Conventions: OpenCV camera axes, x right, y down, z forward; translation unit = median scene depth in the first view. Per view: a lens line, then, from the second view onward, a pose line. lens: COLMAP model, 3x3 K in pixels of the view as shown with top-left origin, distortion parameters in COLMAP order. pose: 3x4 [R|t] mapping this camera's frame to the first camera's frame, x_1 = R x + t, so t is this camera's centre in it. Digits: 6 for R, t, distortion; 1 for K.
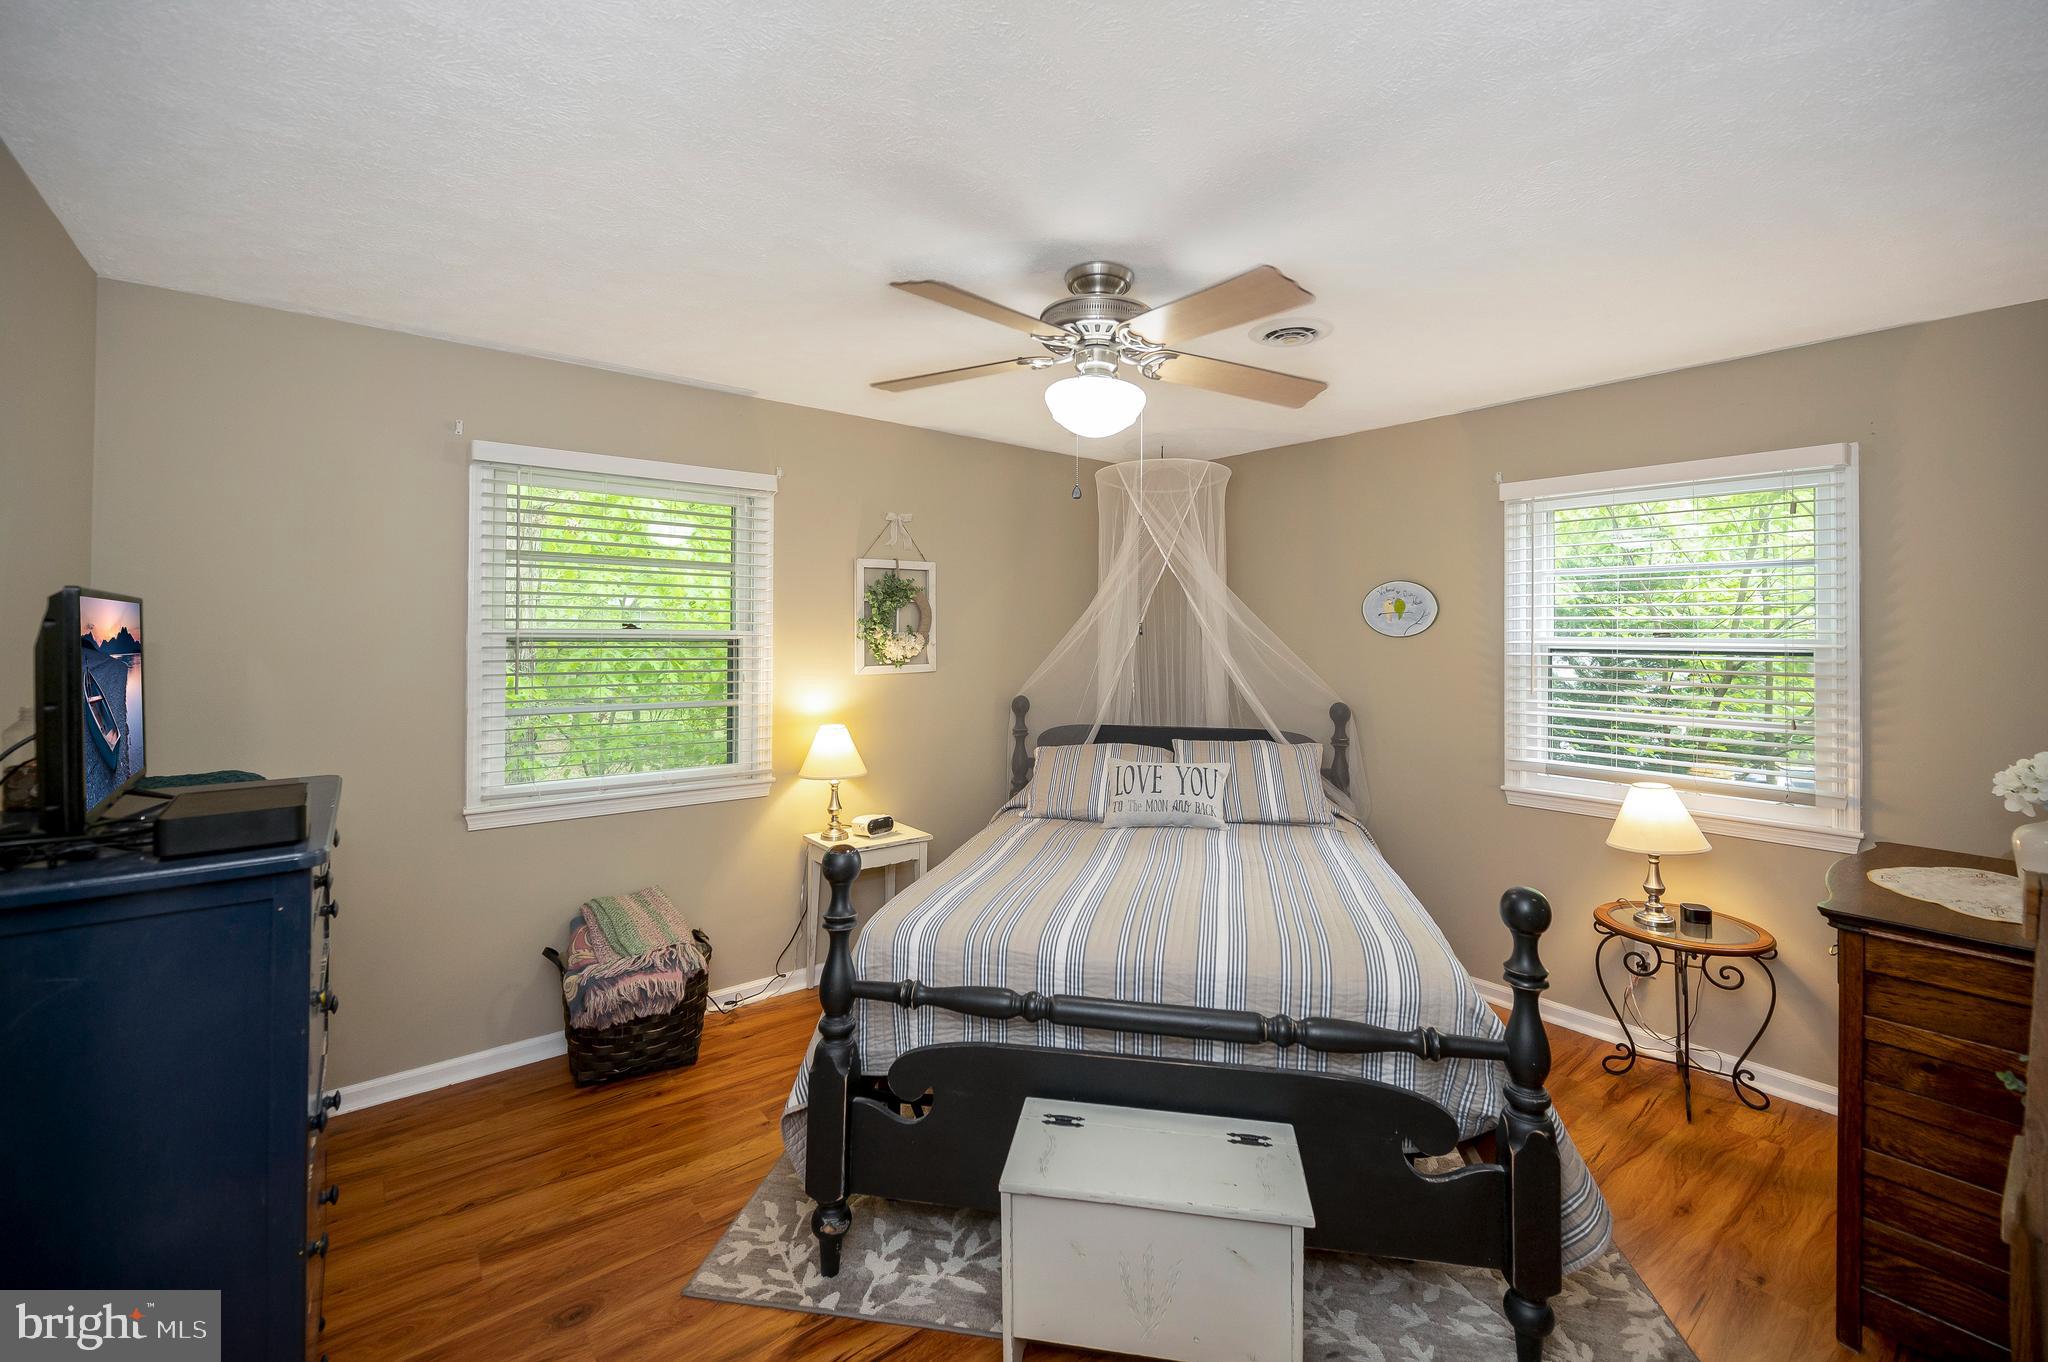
lens RADIAL K [[859.0, 0, 1061.2], [0, 859.0, 587.9], [0, 0, 1]] dist [0.010356, 0.000044]
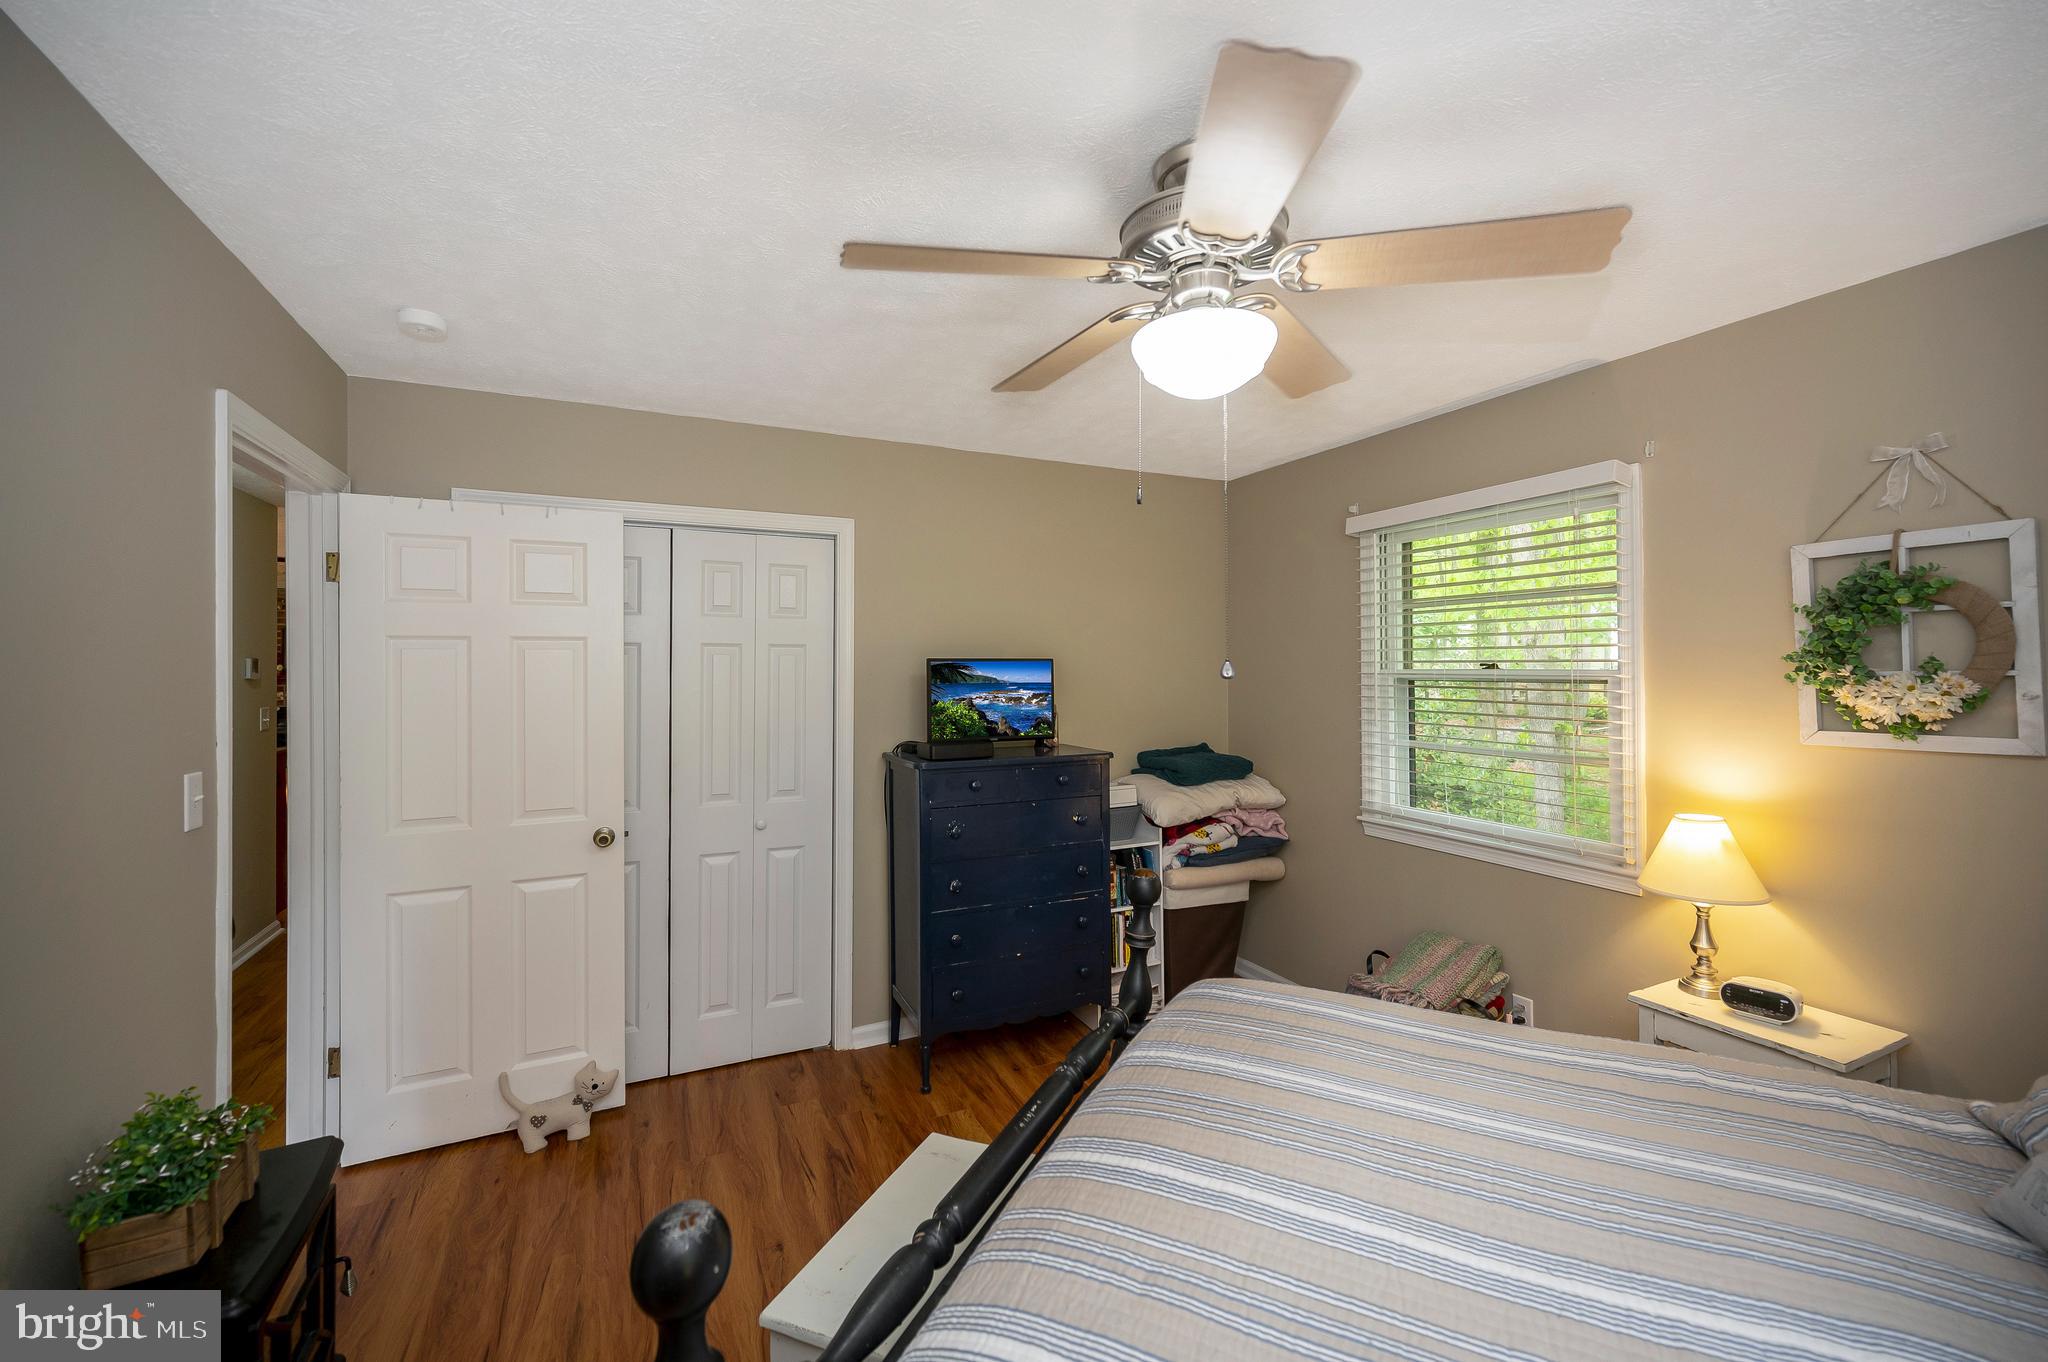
lens RADIAL K [[832.6, 0, 1026.9], [0, 832.6, 654.8], [0, 0, 1]] dist [0.000385, -0.000179]
pose [[-0.233154, -0.022587, -0.972177, 0.428653], [0.051520, 0.998039, -0.035544, 0.032736], [0.971074, -0.058373, -0.231534, 0.611834]]
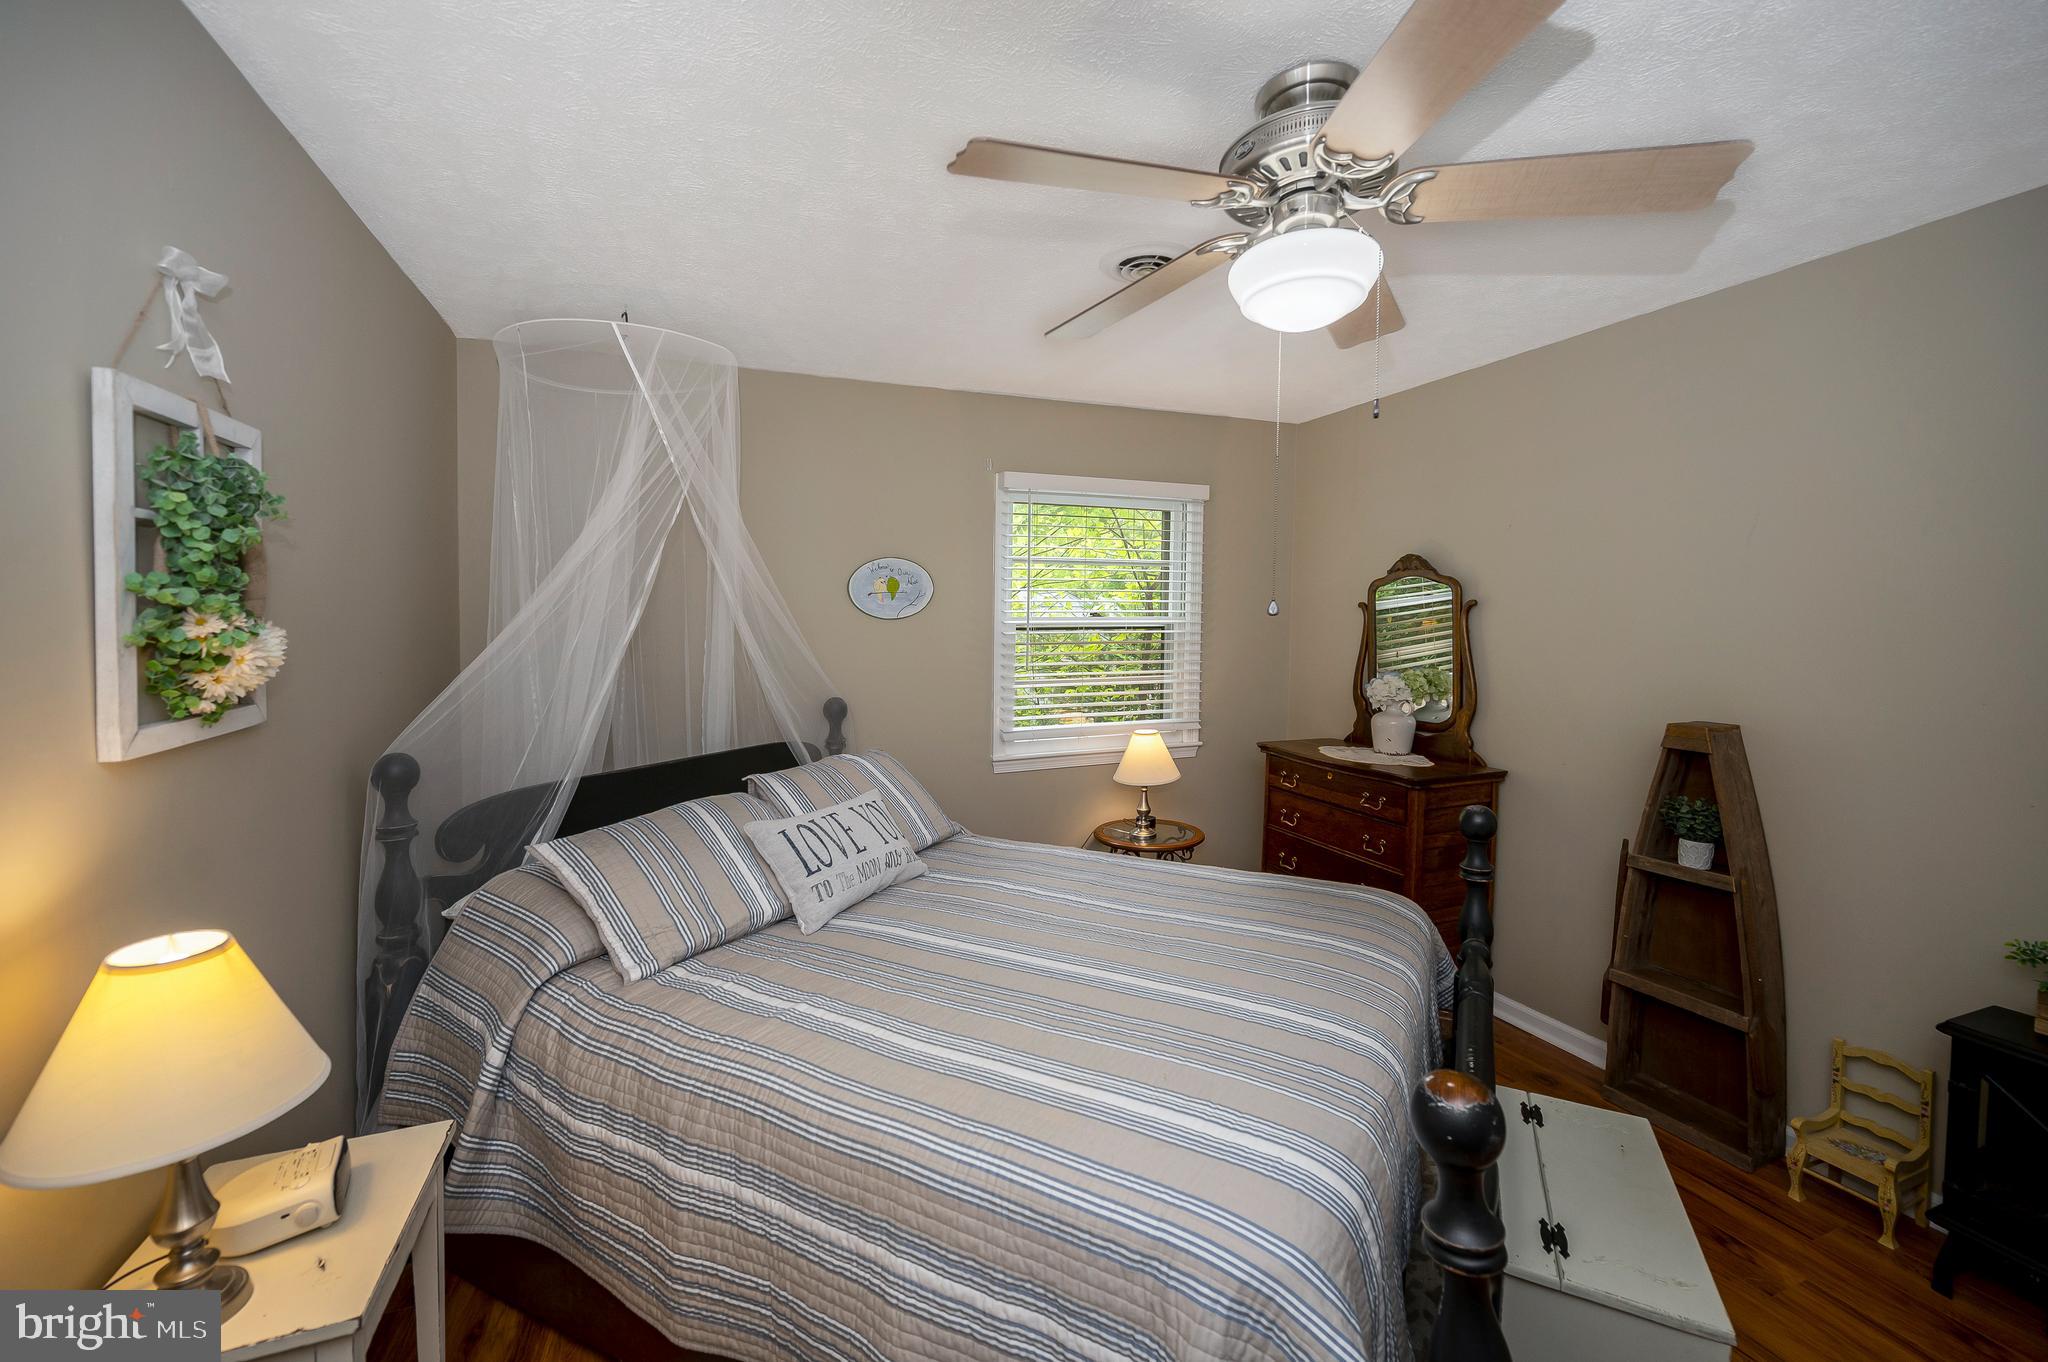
lens RADIAL K [[832.6, 0, 1026.9], [0, 832.6, 654.8], [0, 0, 1]] dist [0.000385, -0.000179]
pose [[0.295465, -0.051039, 0.953989, -0.412022], [-0.046325, 0.996632, 0.067668, 0.028520], [-0.954230, -0.064187, 0.292105, 0.607457]]
